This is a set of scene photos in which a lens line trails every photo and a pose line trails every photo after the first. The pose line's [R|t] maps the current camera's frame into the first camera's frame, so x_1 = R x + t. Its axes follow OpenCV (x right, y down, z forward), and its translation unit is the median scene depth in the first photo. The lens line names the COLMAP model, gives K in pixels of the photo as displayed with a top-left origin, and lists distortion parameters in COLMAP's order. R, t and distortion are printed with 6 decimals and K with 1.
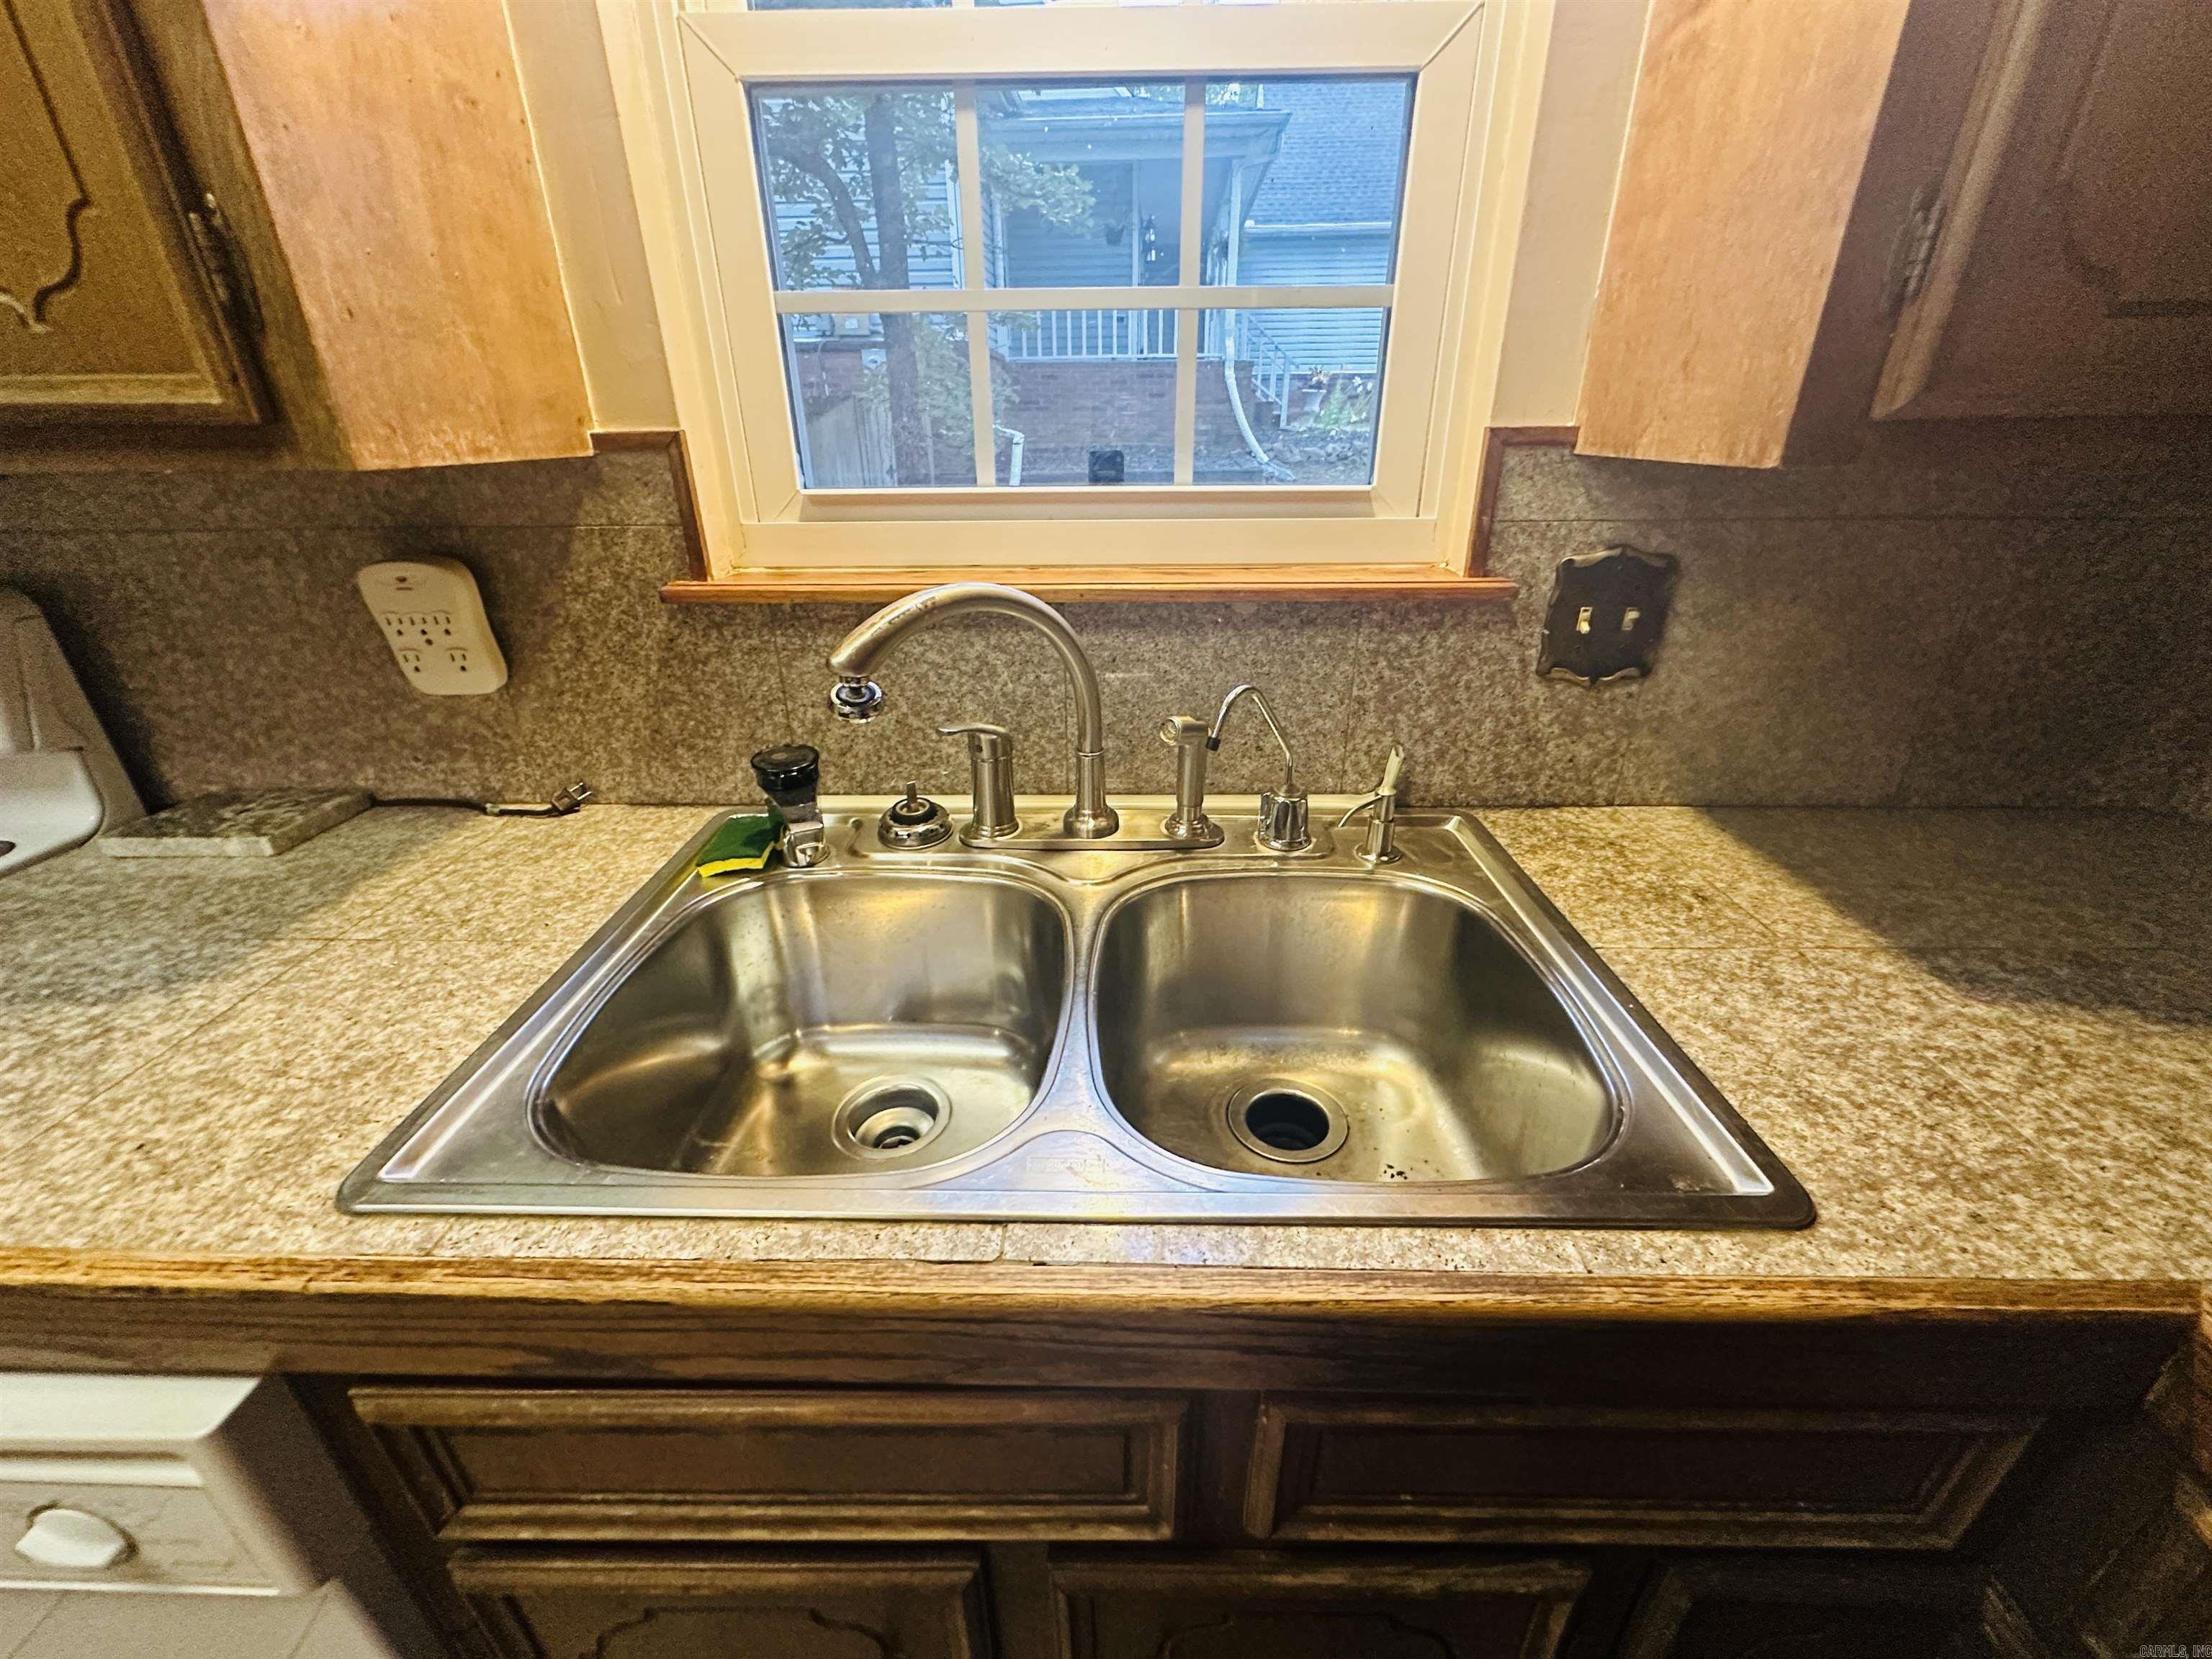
lens RADIAL K [[883.1, 0, 1106.0], [0, 883.1, 829.5], [0, 0, 1]] dist [-0.004376, -0.000113]
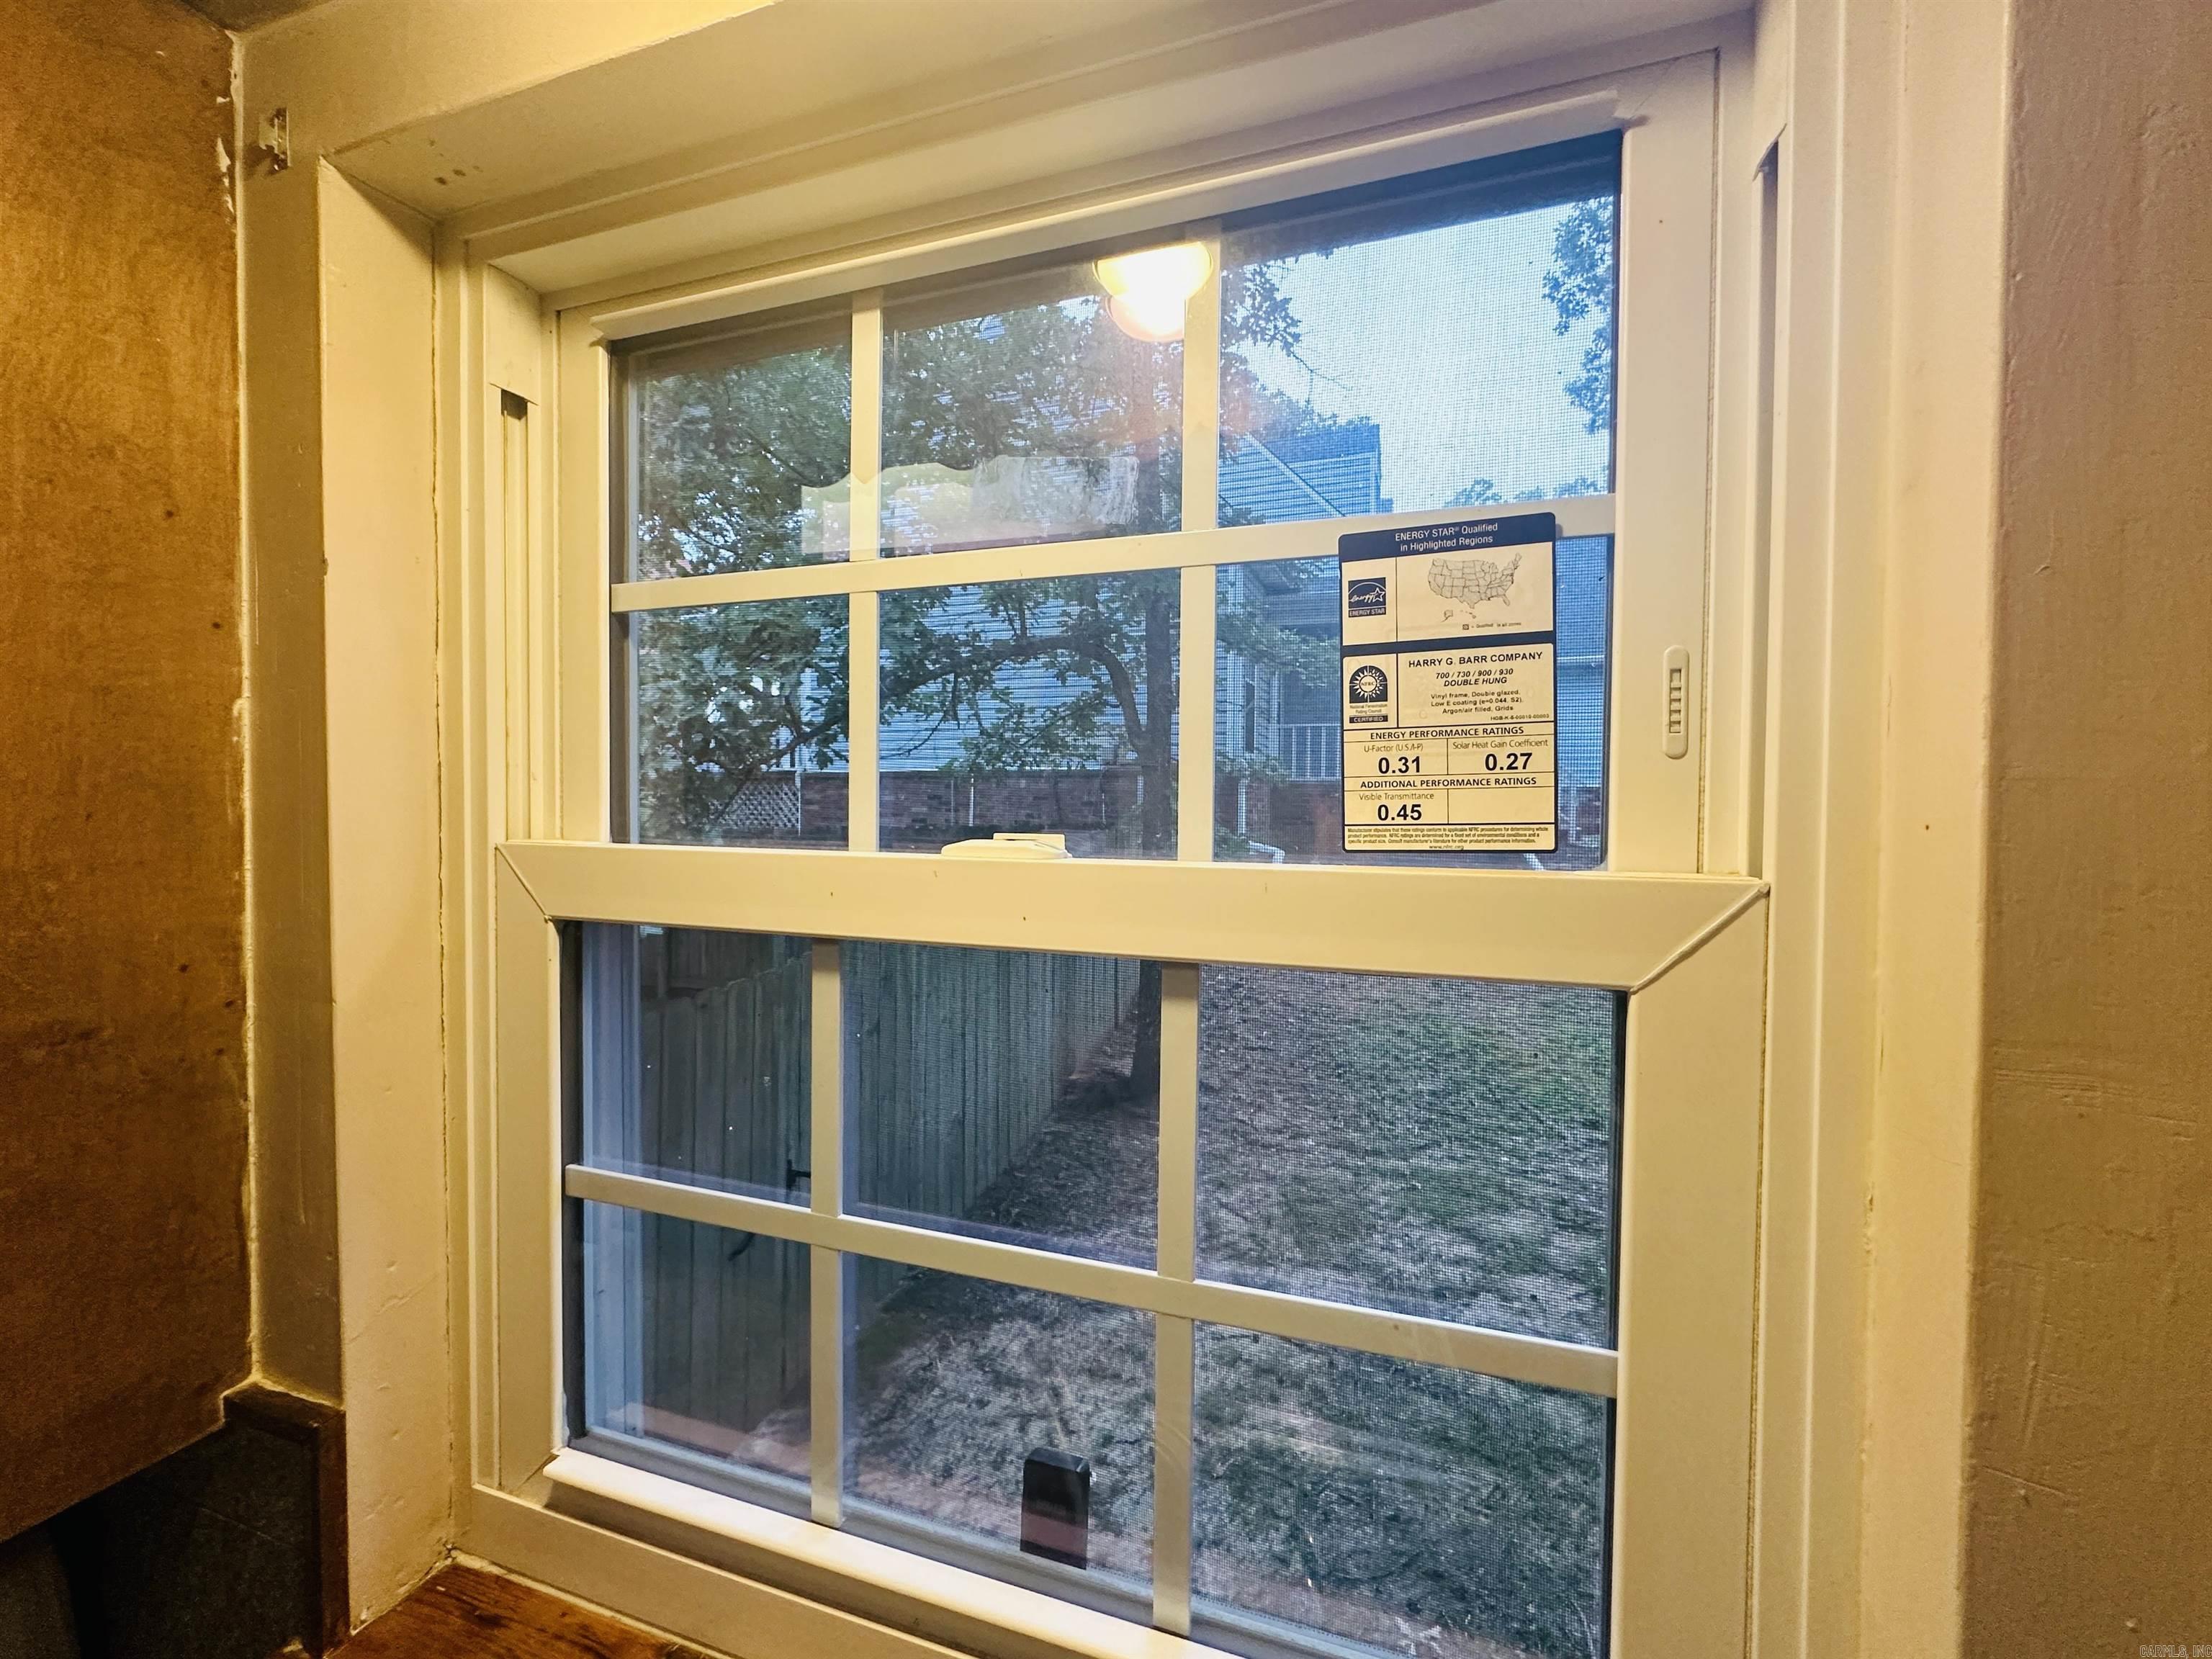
lens RADIAL K [[893.8, 0, 1100.1], [0, 893.8, 826.8], [0, 0, 1]] dist [-0.001942, -0.000064]
pose [[0.951763, 0.023630, -0.305923, 0.197101], [-0.143323, 0.915814, -0.375157, -0.623640], [0.271303, 0.400906, 0.875025, 0.400139]]
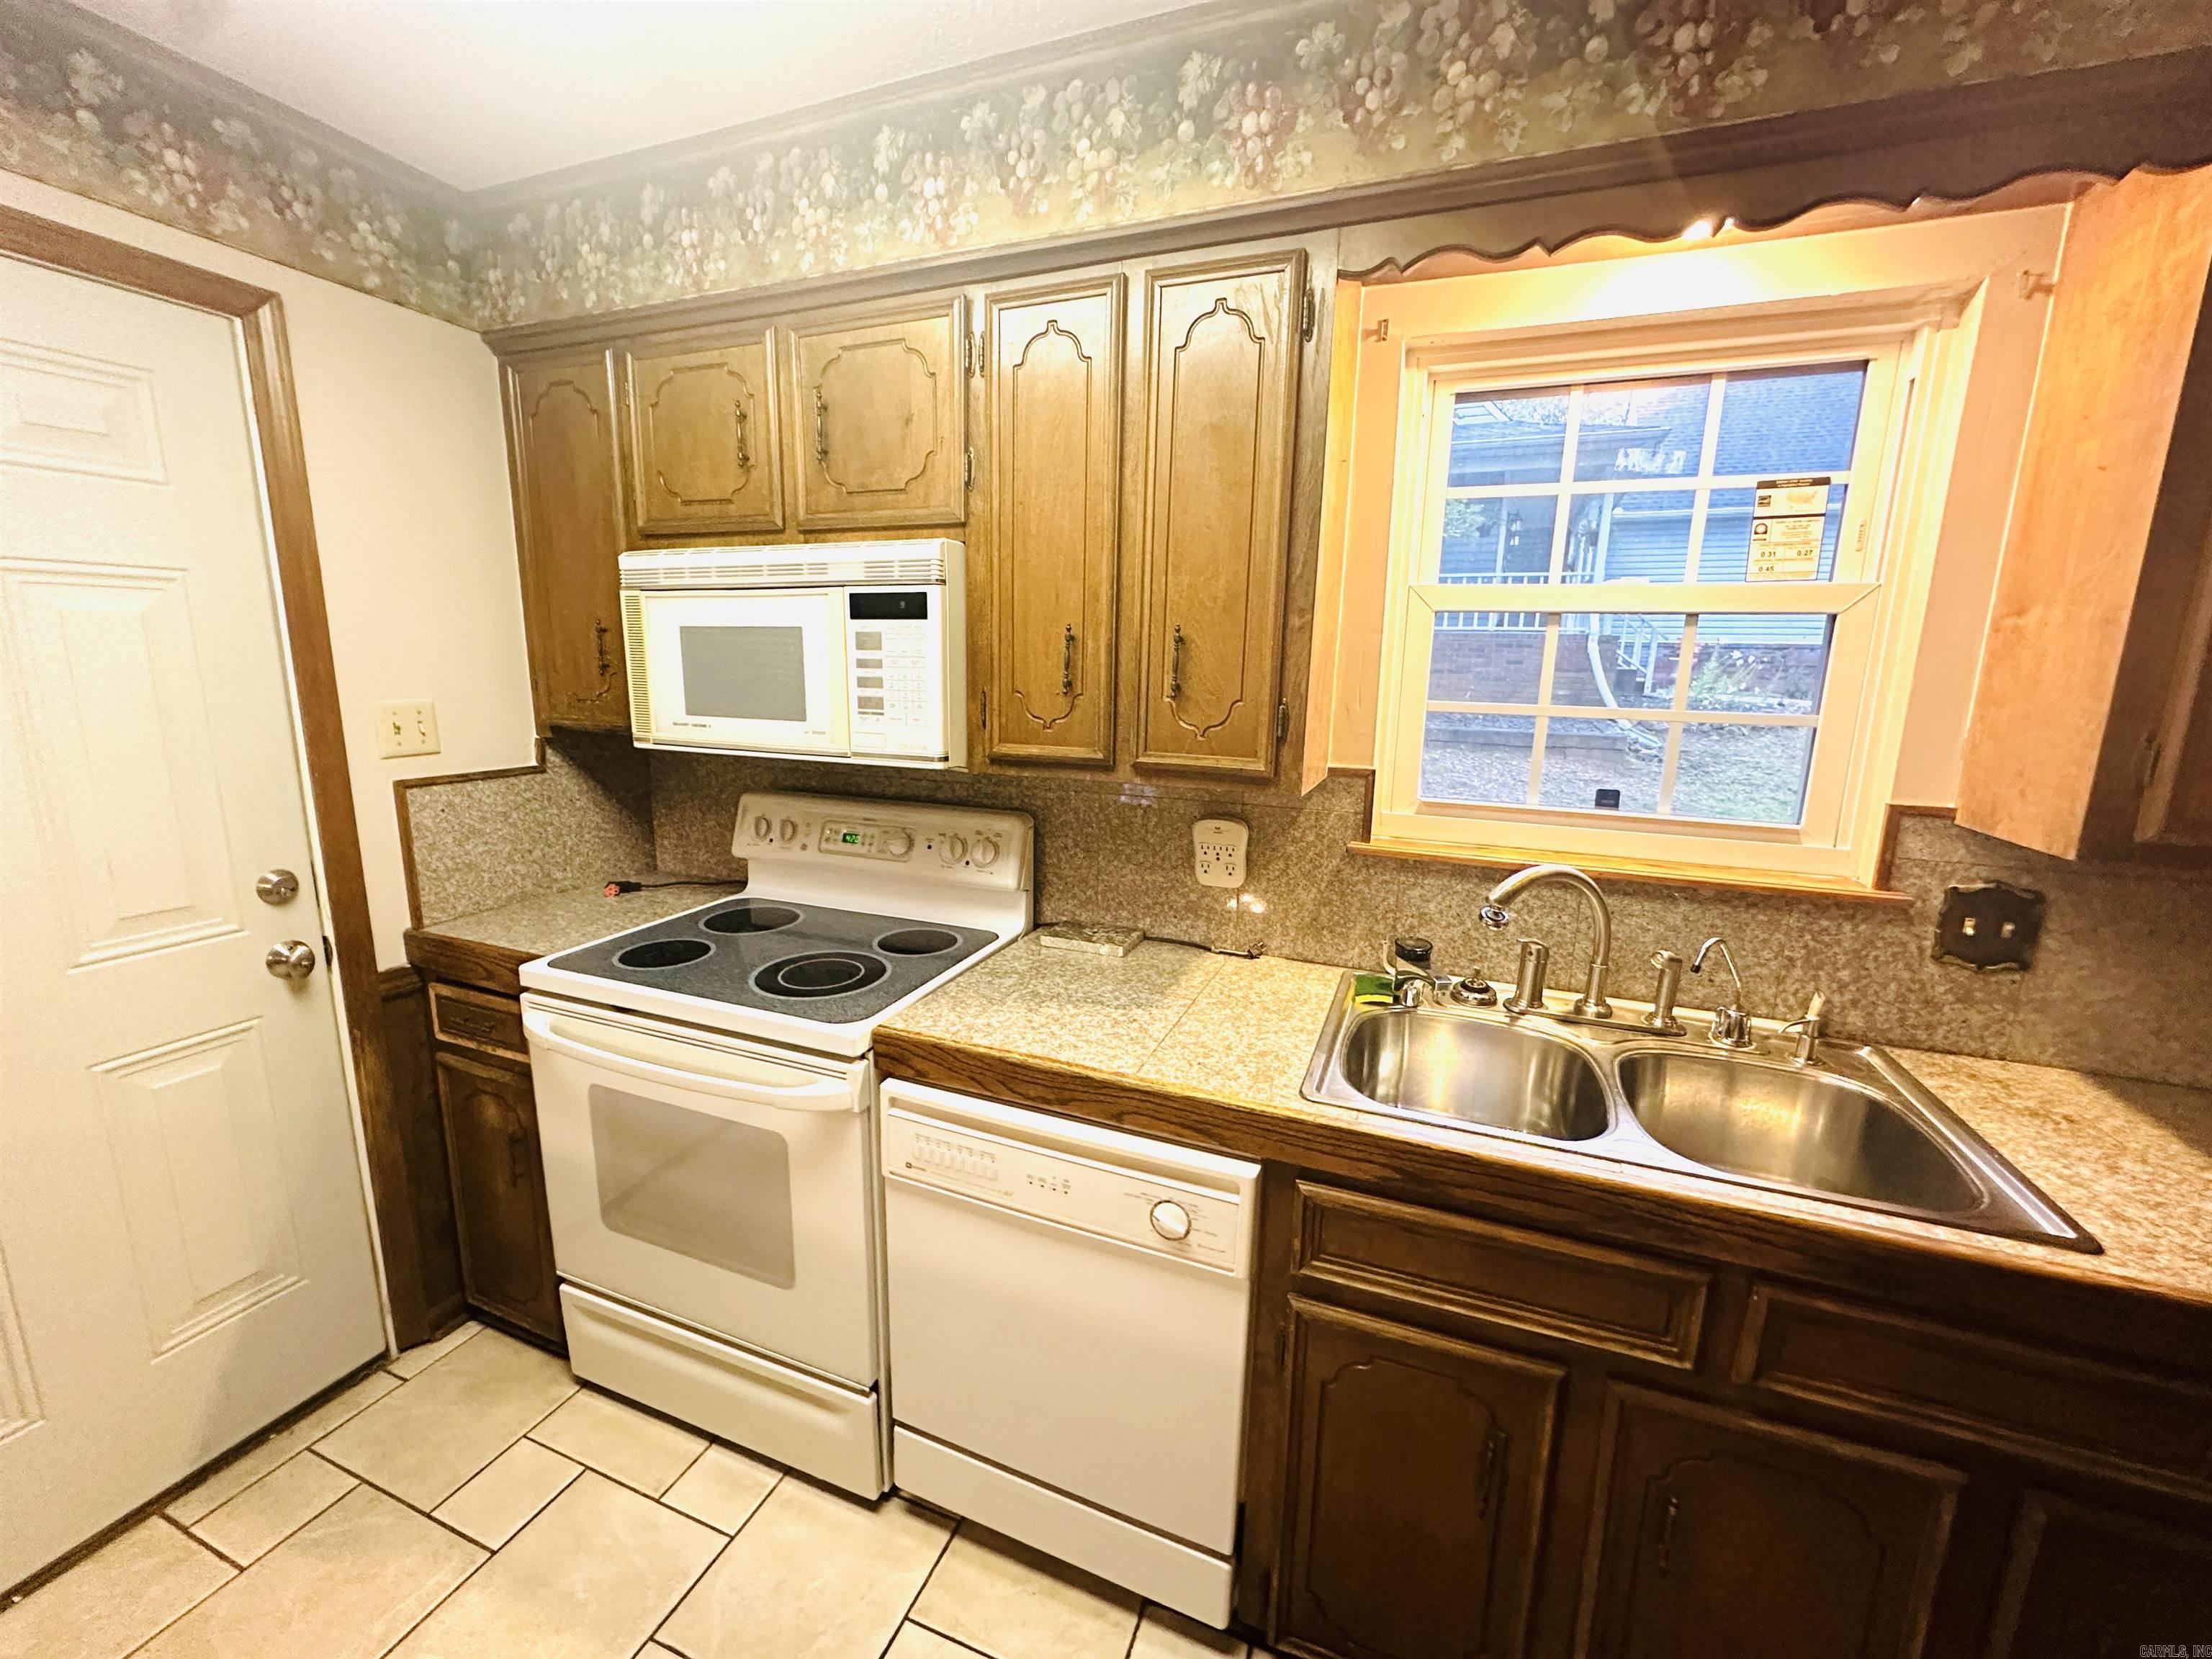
lens RADIAL K [[893.8, 0, 1100.1], [0, 893.8, 826.8], [0, 0, 1]] dist [-0.001942, -0.000064]
pose [[0.937489, 0.094314, -0.334992, -0.350667], [-0.174904, 0.959867, -0.219235, 0.190276], [0.300871, 0.264122, 0.916360, -0.875556]]
